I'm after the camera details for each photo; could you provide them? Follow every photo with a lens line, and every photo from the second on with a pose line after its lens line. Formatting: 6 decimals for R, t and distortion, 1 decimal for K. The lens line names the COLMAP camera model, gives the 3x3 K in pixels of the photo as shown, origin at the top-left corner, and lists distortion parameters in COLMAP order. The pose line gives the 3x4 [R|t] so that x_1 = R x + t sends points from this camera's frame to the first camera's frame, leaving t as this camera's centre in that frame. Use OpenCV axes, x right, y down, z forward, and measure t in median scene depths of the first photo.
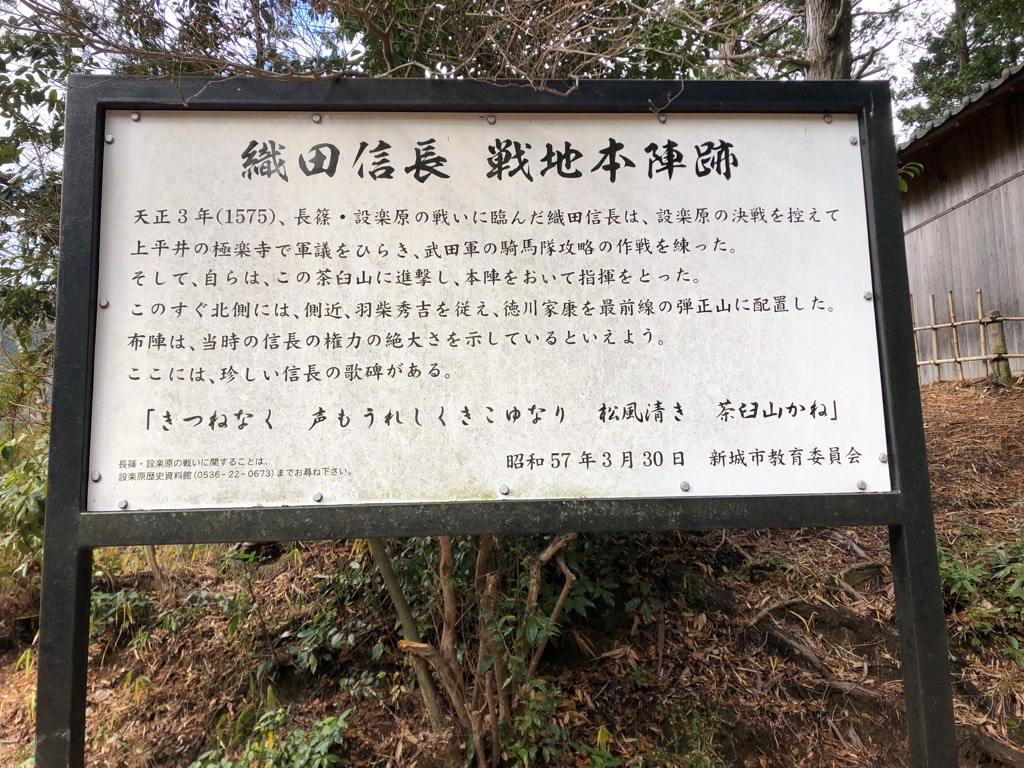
lens RADIAL K [[829.5, 0, 497.9], [0, 829.5, 382.8], [0, 0, 1]] dist [0.097688, -0.205472]
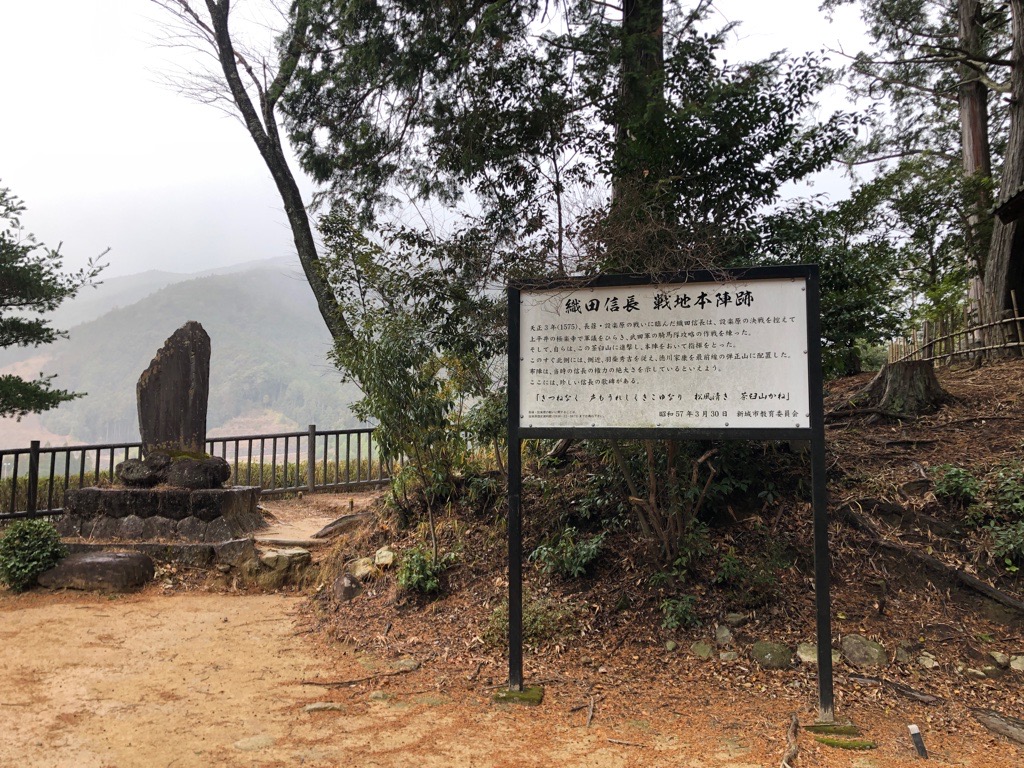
lens RADIAL K [[829.5, 0, 497.9], [0, 829.5, 382.8], [0, 0, 1]] dist [0.097688, -0.205472]
pose [[0.952628, 0.005186, -0.304095, 0.331213], [0.012882, 0.998269, 0.057380, -0.170314], [0.303866, -0.058579, 0.950912, -1.751211]]
